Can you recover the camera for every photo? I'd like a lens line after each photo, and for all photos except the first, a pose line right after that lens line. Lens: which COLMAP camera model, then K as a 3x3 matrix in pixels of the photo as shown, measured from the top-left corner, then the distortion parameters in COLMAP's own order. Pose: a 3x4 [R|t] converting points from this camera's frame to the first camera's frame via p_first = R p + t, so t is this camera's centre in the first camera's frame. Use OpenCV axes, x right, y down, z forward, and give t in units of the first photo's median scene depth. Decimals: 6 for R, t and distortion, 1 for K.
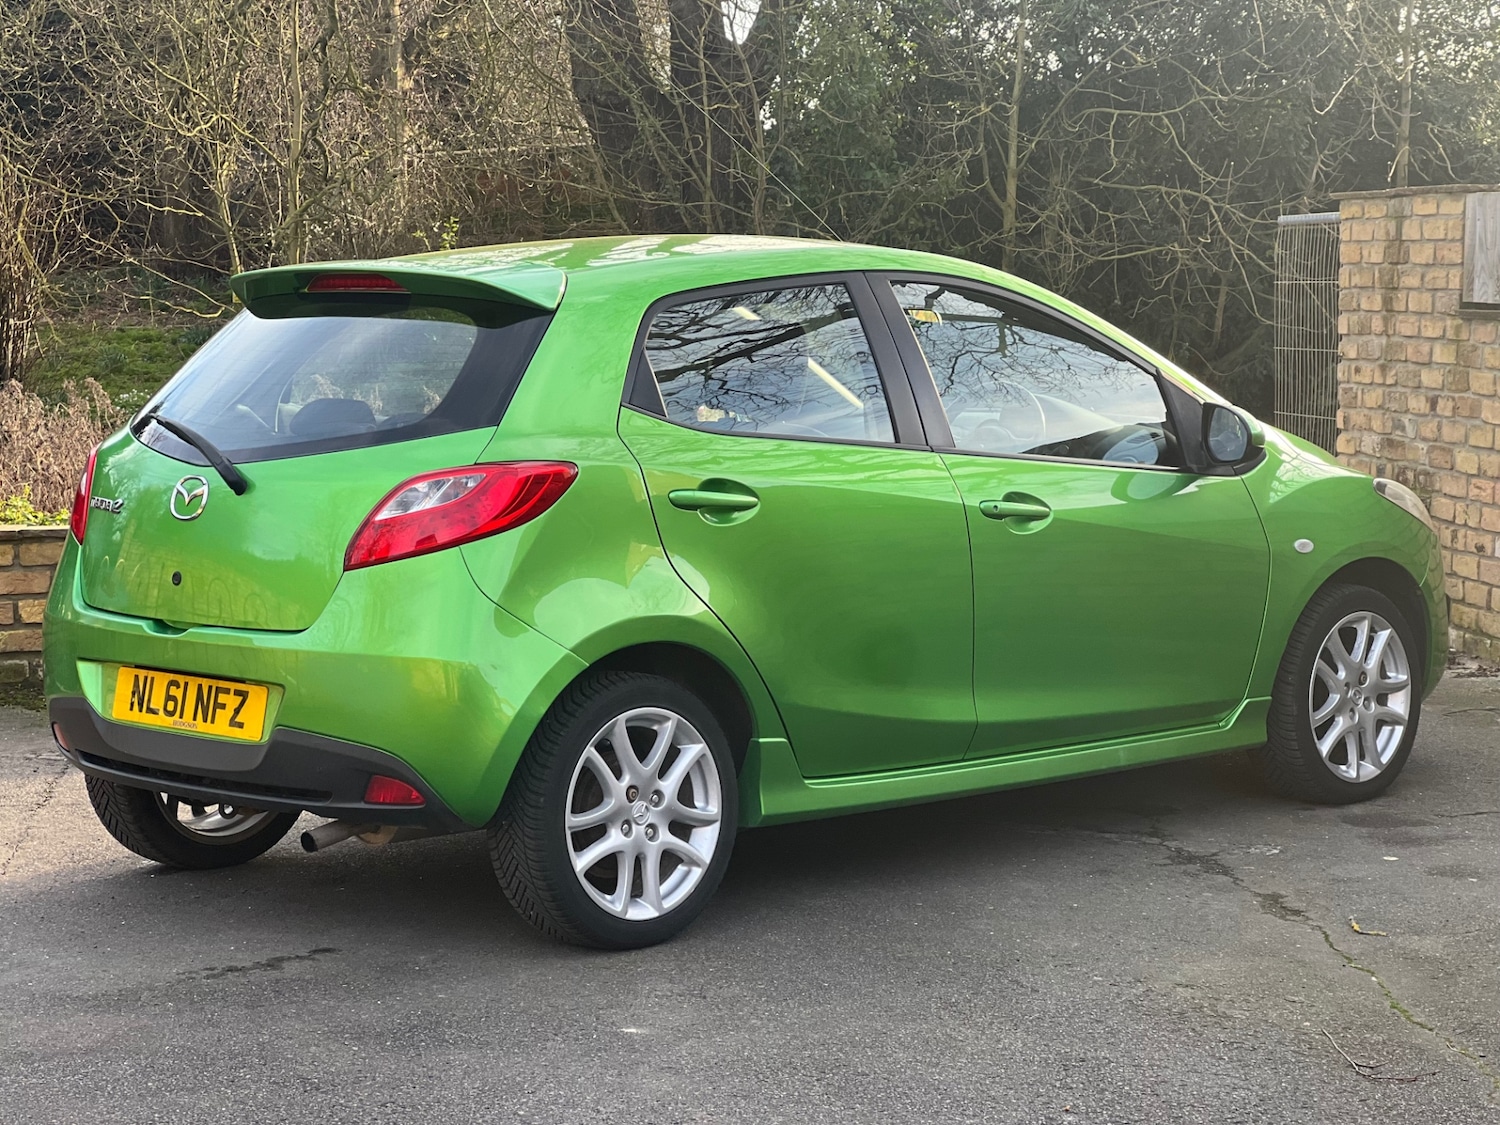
lens RADIAL K [[3352.2, 0, 750.0], [0, 3352.2, 562.5], [0, 0, 1]] dist [0.052027, 2.434141]
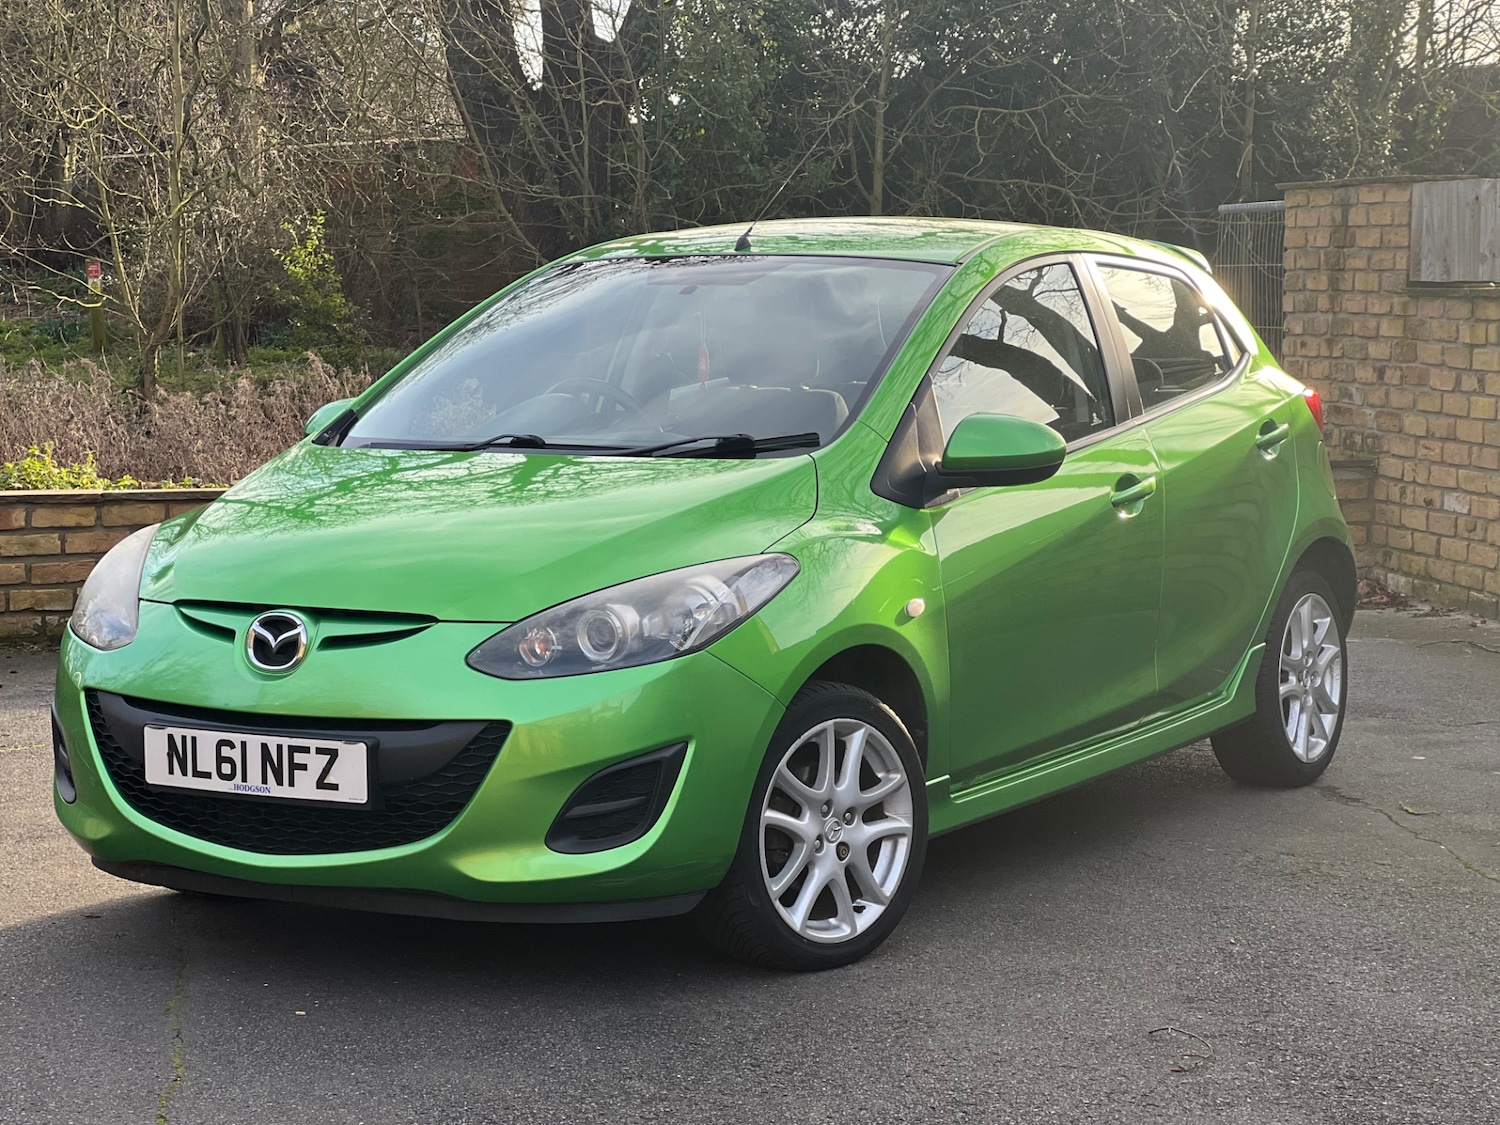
lens RADIAL K [[3346.4, 0, 758.6], [0, 3346.4, 559.3], [0, 0, 1]] dist [0.107144, 1.769252]
pose [[0.997878, -0.007051, 0.064722, -0.073983], [0.007029, 0.999975, 0.000567, 0.012010], [-0.064724, -0.000111, 0.997903, -0.090062]]
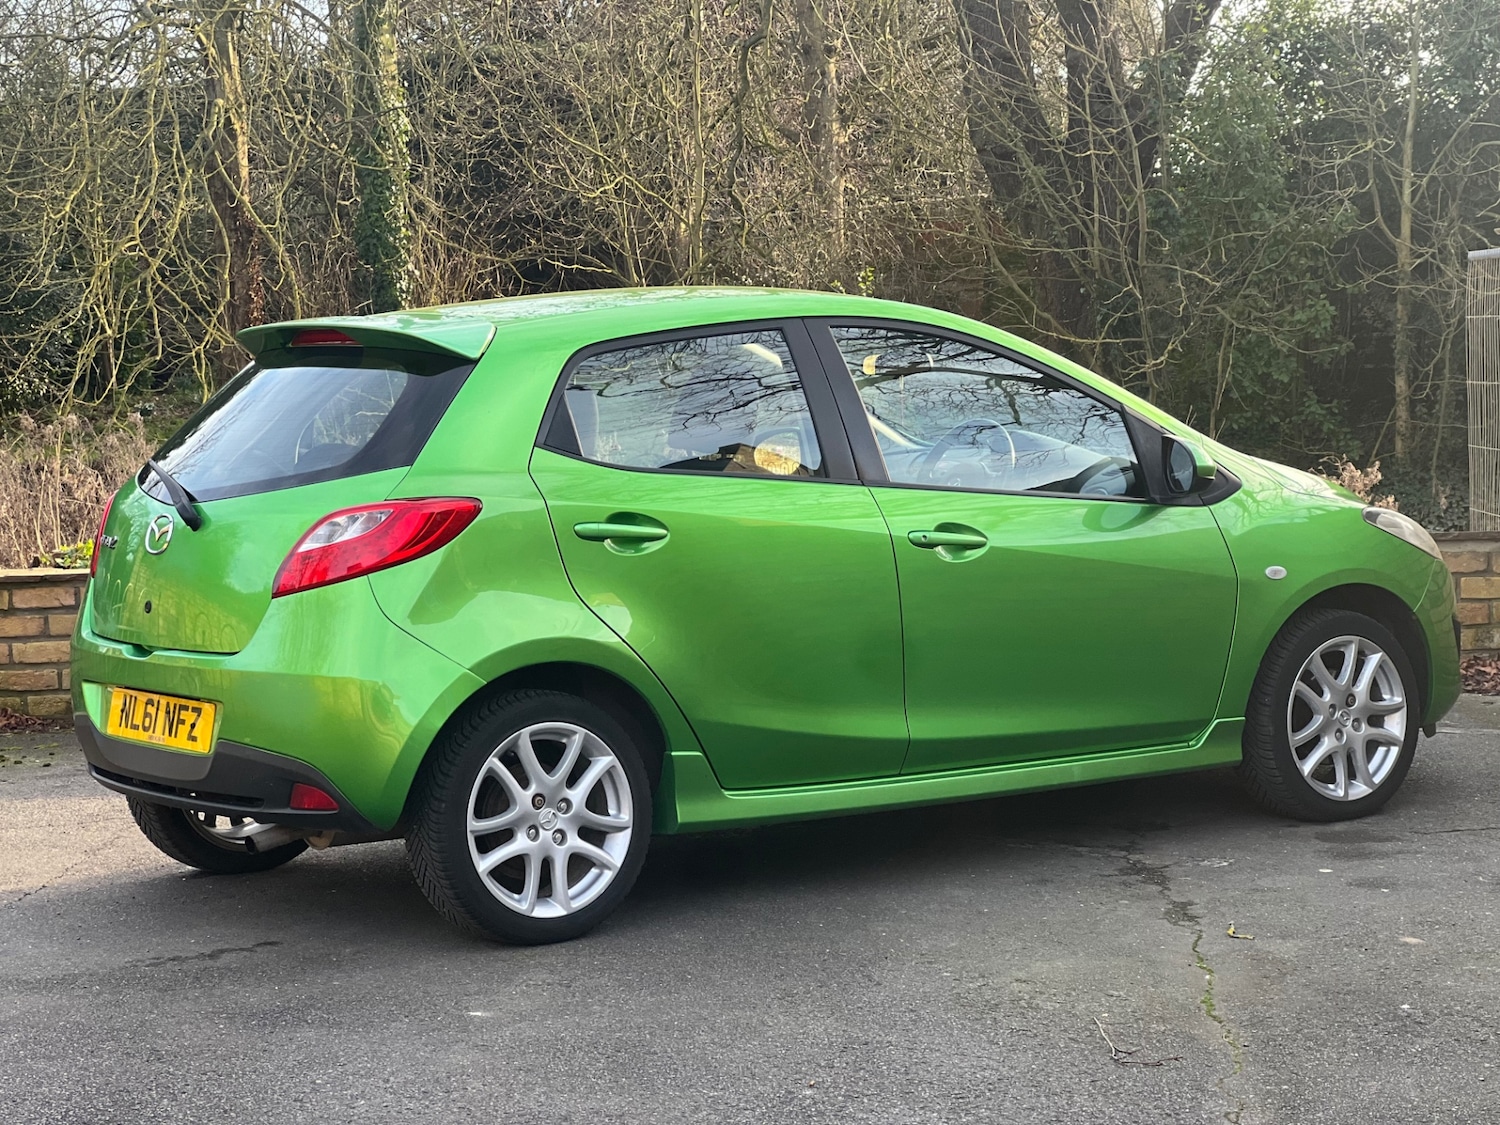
lens RADIAL K [[3352.2, 0, 750.0], [0, 3352.2, 562.5], [0, 0, 1]] dist [0.052027, 2.434141]
pose [[0.987280, -0.007512, -0.158815, 0.122427], [0.005318, 0.999884, -0.014238, 0.004245], [0.158903, 0.013213, 0.987206, -0.039038]]
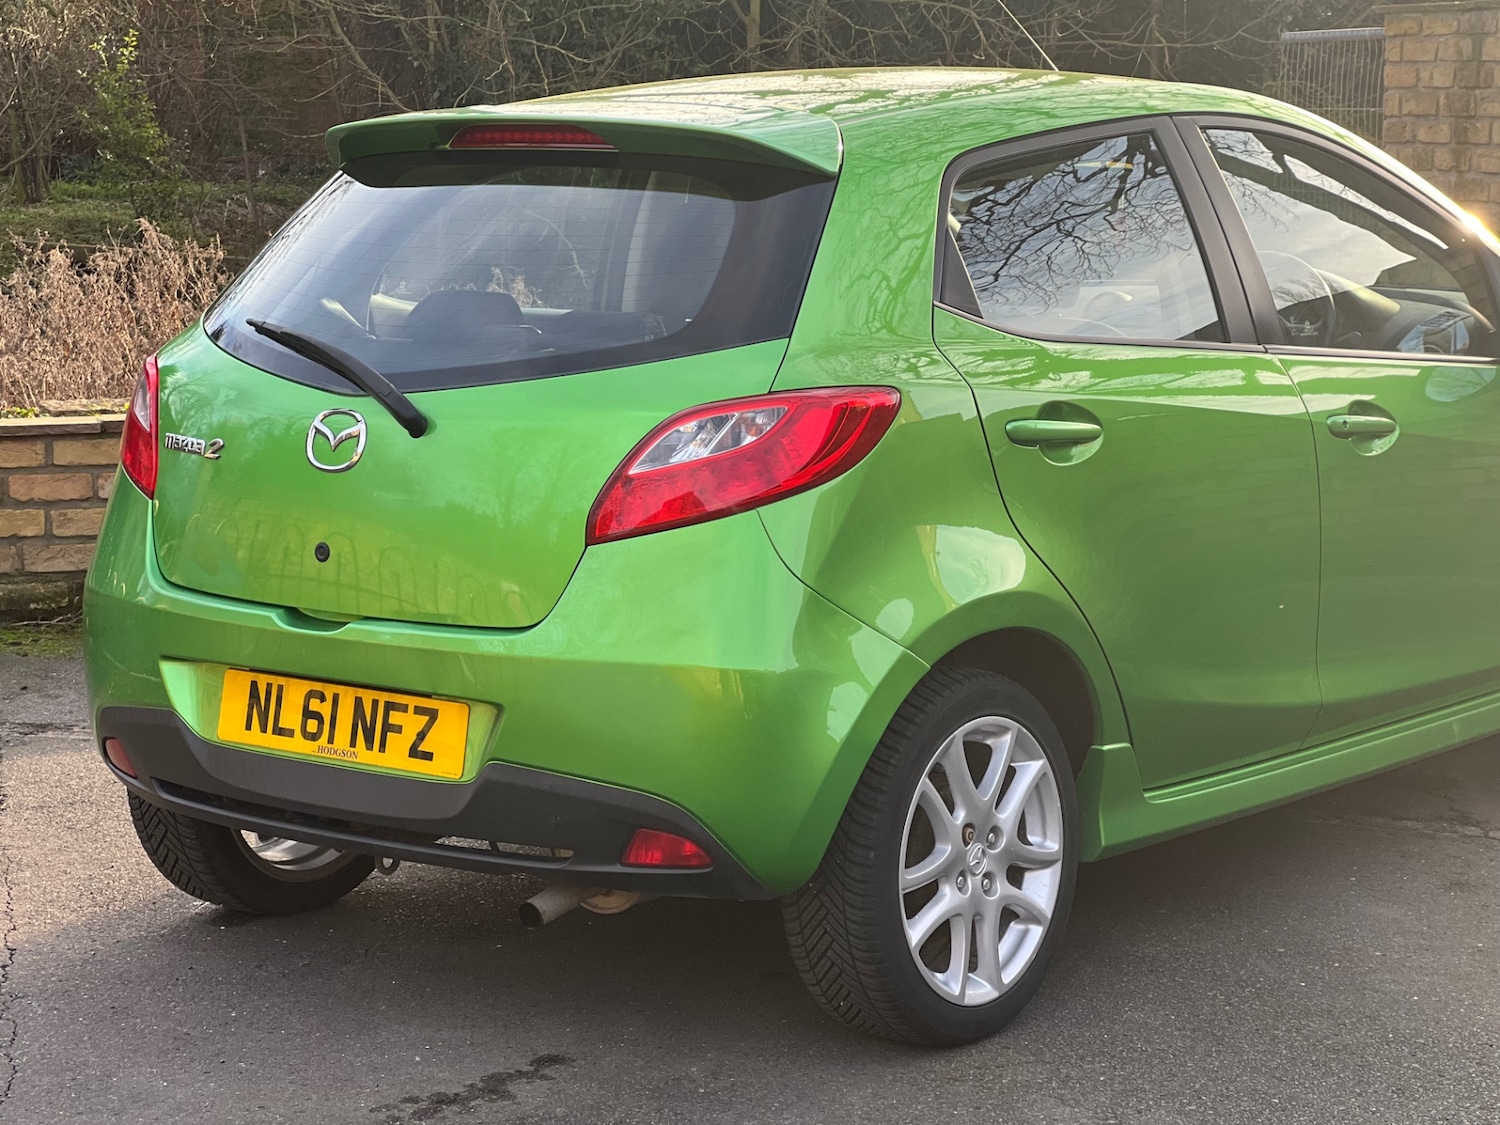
lens RADIAL K [[3343.4, 0, 764.9], [0, 3343.4, 558.5], [0, 0, 1]] dist [0.199729, 0.197297]
pose [[0.992498, -0.022125, 0.120244, -0.098766], [0.015676, 0.998401, 0.054316, -0.019196], [-0.121254, -0.052024, 0.991257, 0.165495]]
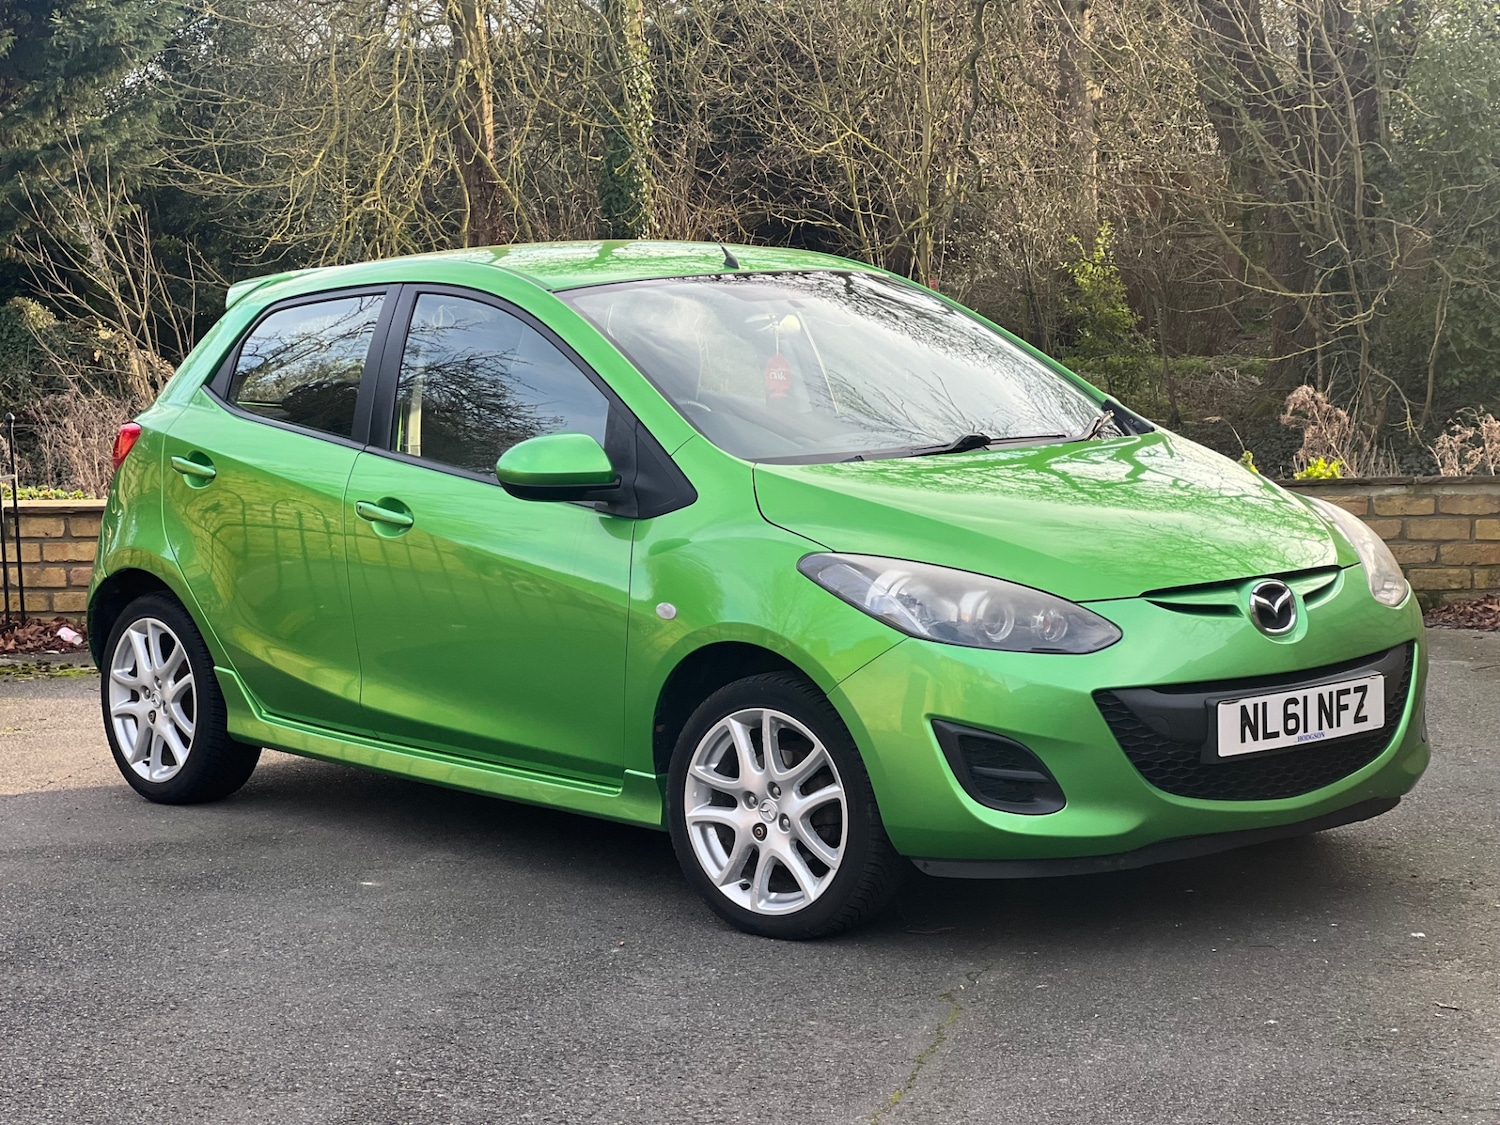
lens RADIAL K [[3346.4, 0, 758.6], [0, 3346.4, 559.3], [0, 0, 1]] dist [0.107144, 1.769252]
pose [[0.968015, 0.005306, -0.250836, 0.221950], [-0.005894, 0.999981, -0.001593, 0.011110], [0.250823, 0.003020, 0.968028, -0.088024]]
